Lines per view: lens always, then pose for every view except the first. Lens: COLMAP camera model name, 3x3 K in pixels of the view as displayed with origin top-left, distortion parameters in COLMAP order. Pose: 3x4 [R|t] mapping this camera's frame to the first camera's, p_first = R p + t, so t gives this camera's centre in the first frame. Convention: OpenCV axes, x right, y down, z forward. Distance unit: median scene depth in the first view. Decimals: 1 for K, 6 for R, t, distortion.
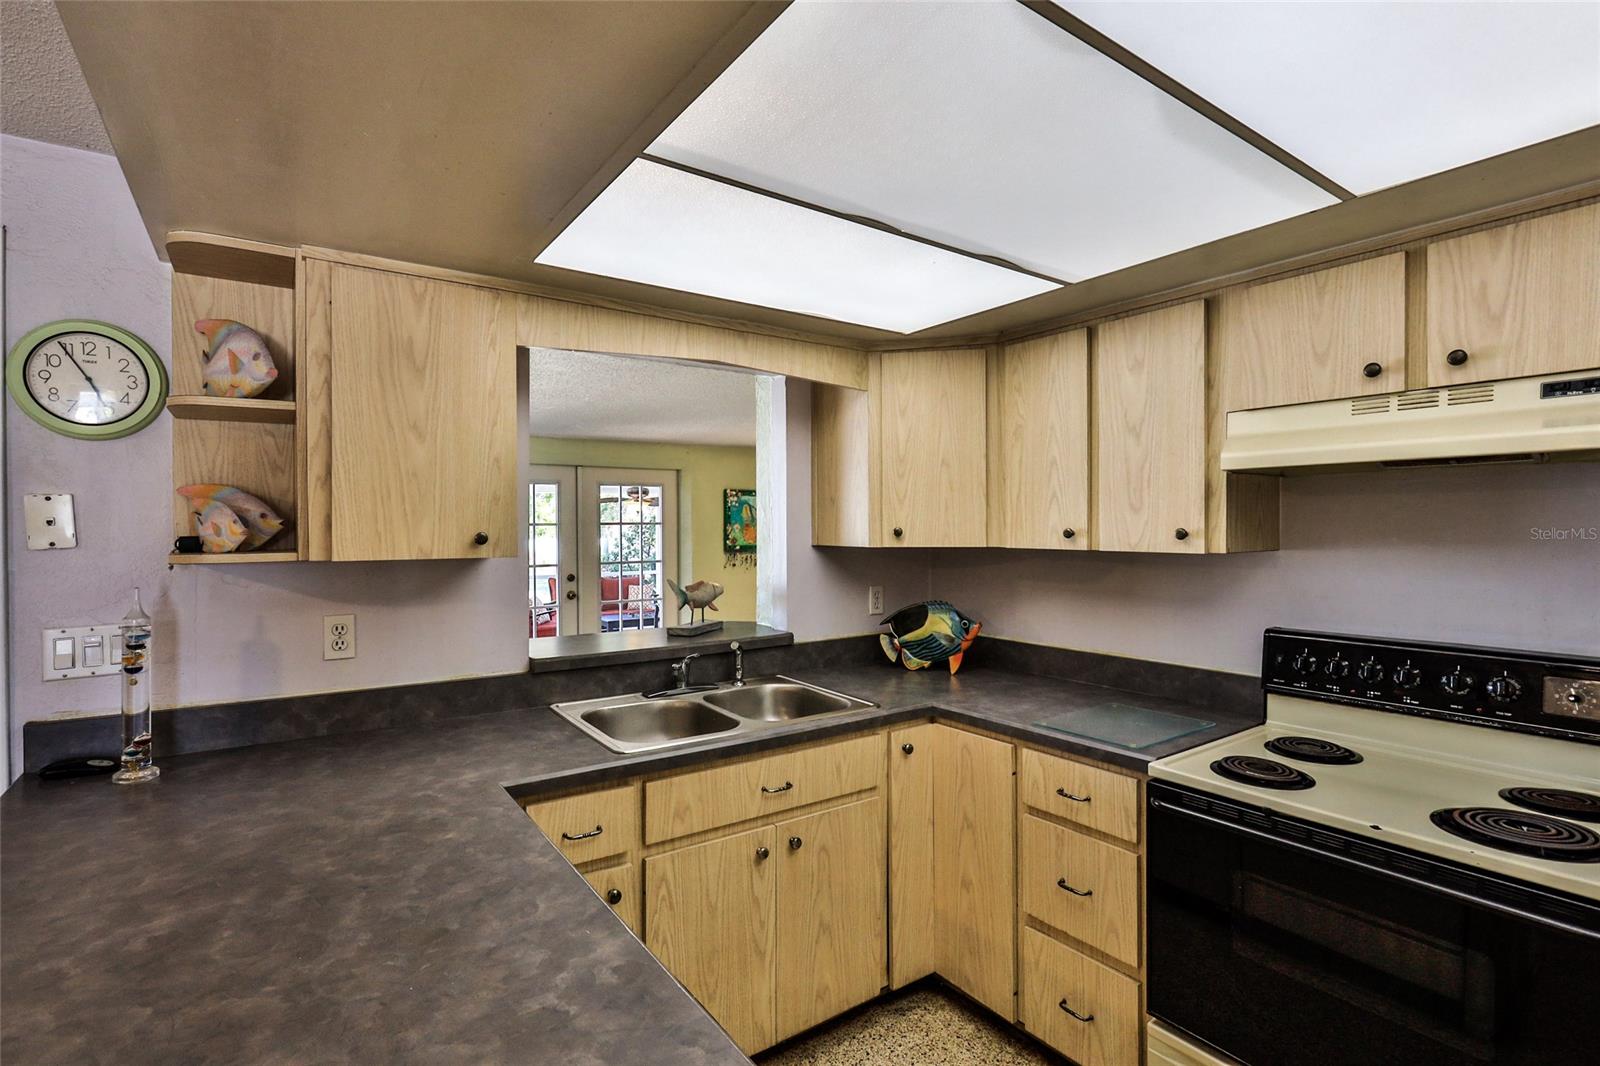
lens RADIAL K [[741.5, 0, 791.2], [0, 741.5, 530.2], [0, 0, 1]] dist [-0.010855, 0.002194]
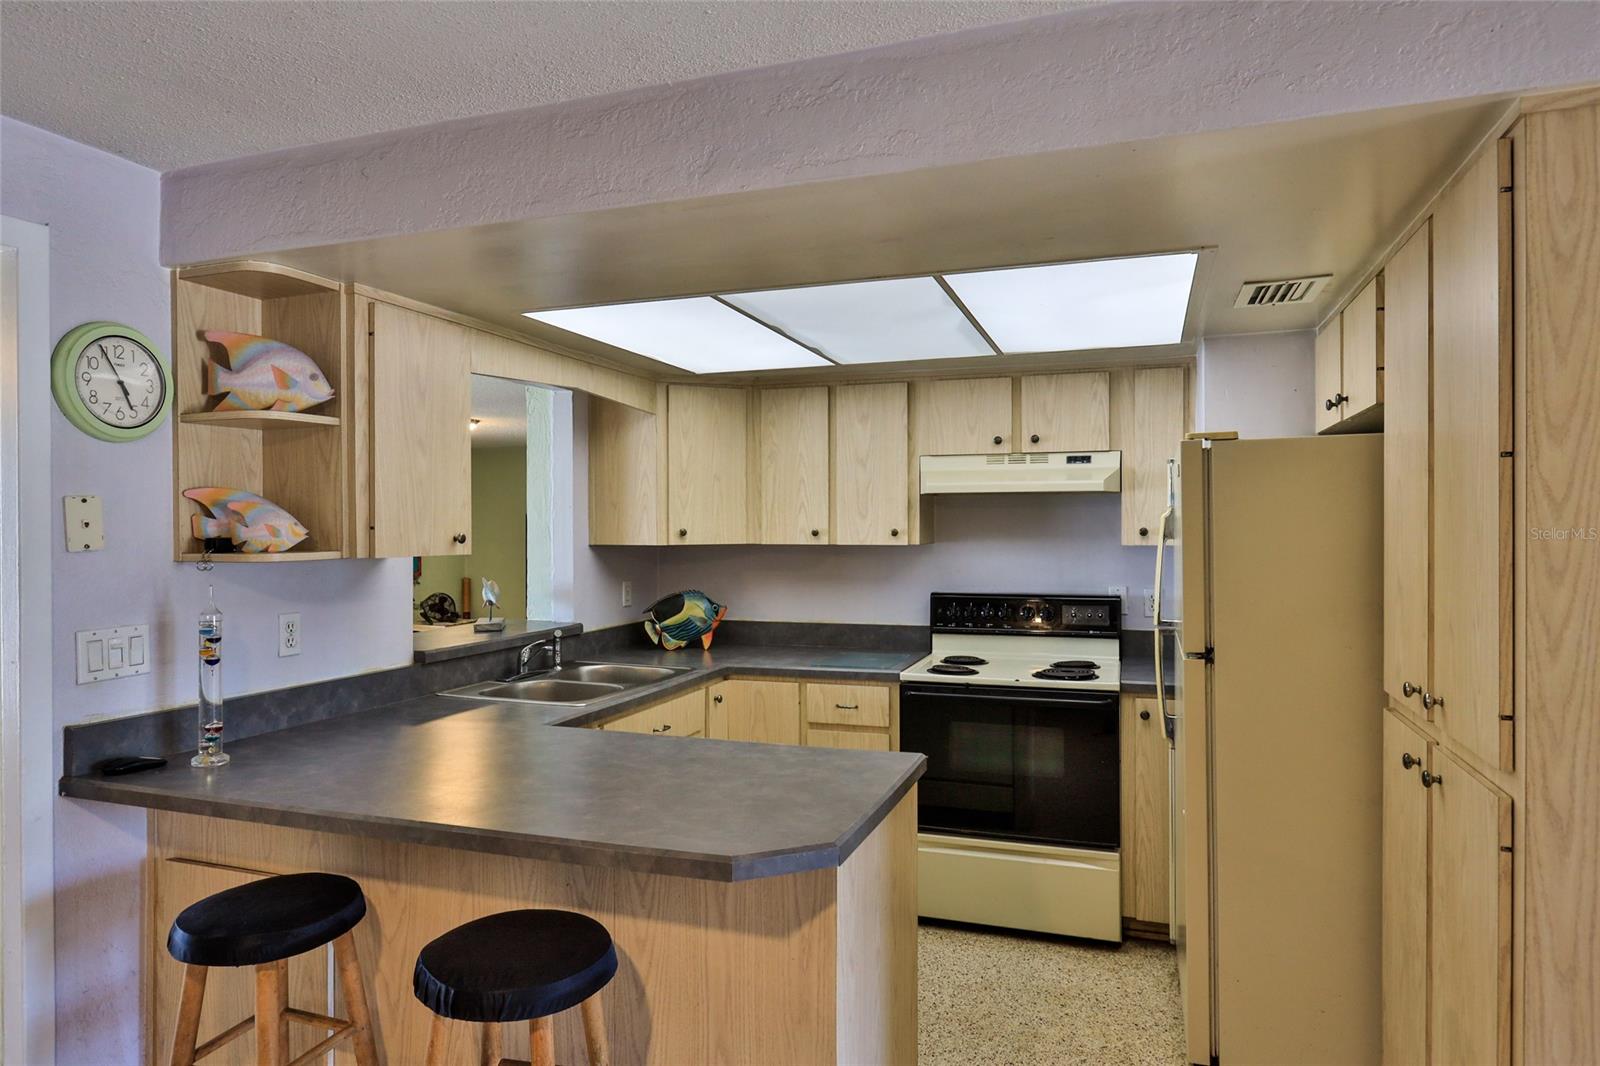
lens RADIAL K [[969.0, 0, 802.0], [0, 969.0, 530.5], [0, 0, 1]] dist [-0.000043, 0.000076]
pose [[0.808934, -0.002661, 0.587894, -0.815687], [0.004036, 0.999991, -0.001028, 0.002366], [-0.587886, 0.003205, 0.808937, -0.520816]]
